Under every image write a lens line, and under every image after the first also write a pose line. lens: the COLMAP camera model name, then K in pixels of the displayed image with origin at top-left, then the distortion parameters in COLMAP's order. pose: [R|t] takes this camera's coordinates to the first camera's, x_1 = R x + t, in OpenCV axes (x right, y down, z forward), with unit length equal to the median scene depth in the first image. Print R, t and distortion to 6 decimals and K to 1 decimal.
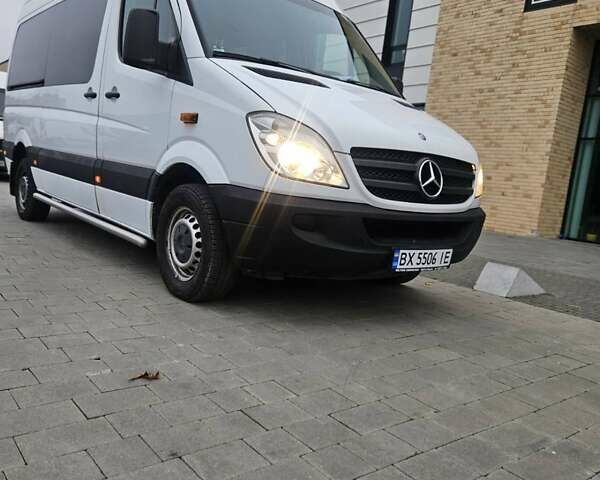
lens RADIAL K [[533.1, 0, 300.5], [0, 533.1, 248.0], [0, 0, 1]] dist [0.099539, -0.070196]
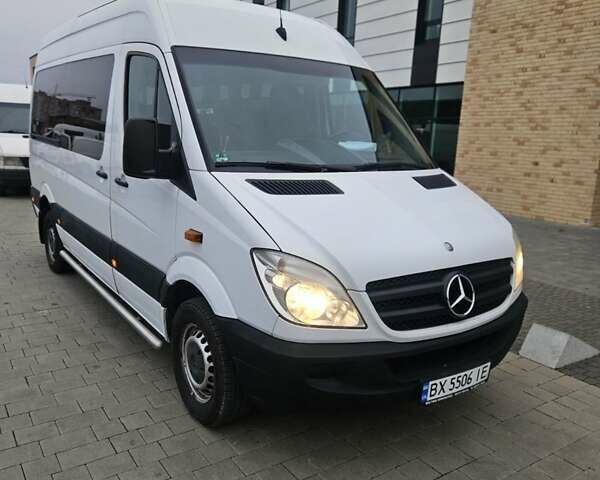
lens RADIAL K [[536.1, 0, 300.0], [0, 536.1, 240.0], [0, 0, 1]] dist [0.082162, -0.052417]
pose [[0.995422, -0.048648, -0.082271, 0.036779], [0.052972, 0.997282, 0.051216, -0.189849], [0.079556, -0.055339, 0.995293, 0.059873]]
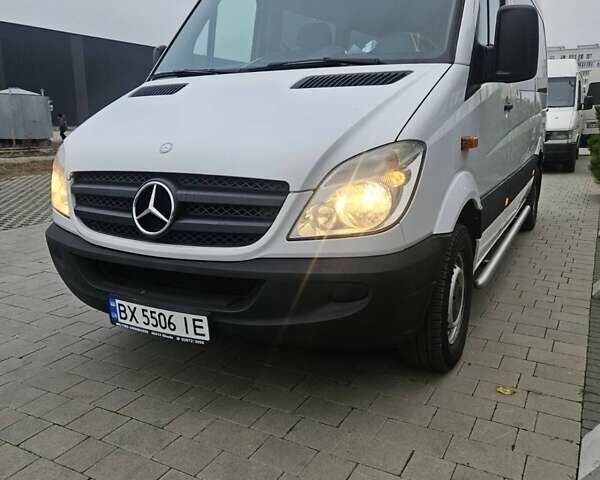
lens RADIAL K [[536.1, 0, 300.0], [0, 536.1, 240.0], [0, 0, 1]] dist [0.082162, -0.052417]
pose [[0.384699, 0.098875, -0.917731, 0.652010], [-0.080066, 0.994073, 0.073538, -0.104439], [0.919563, 0.045189, 0.390336, 0.609712]]
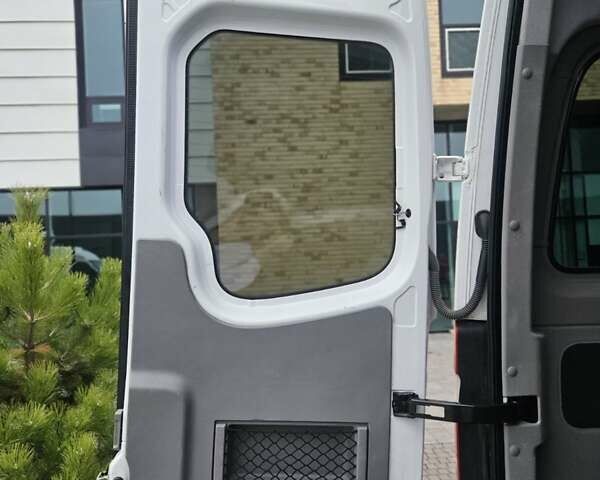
lens RADIAL K [[536.1, 0, 300.0], [0, 536.1, 240.0], [0, 0, 1]] dist [0.082162, -0.052417]
pose [[0.545469, -0.110317, 0.830839, -0.880966], [0.210275, 0.977608, -0.008246, -0.537885], [-0.811325, 0.179203, 0.556451, 1.699963]]
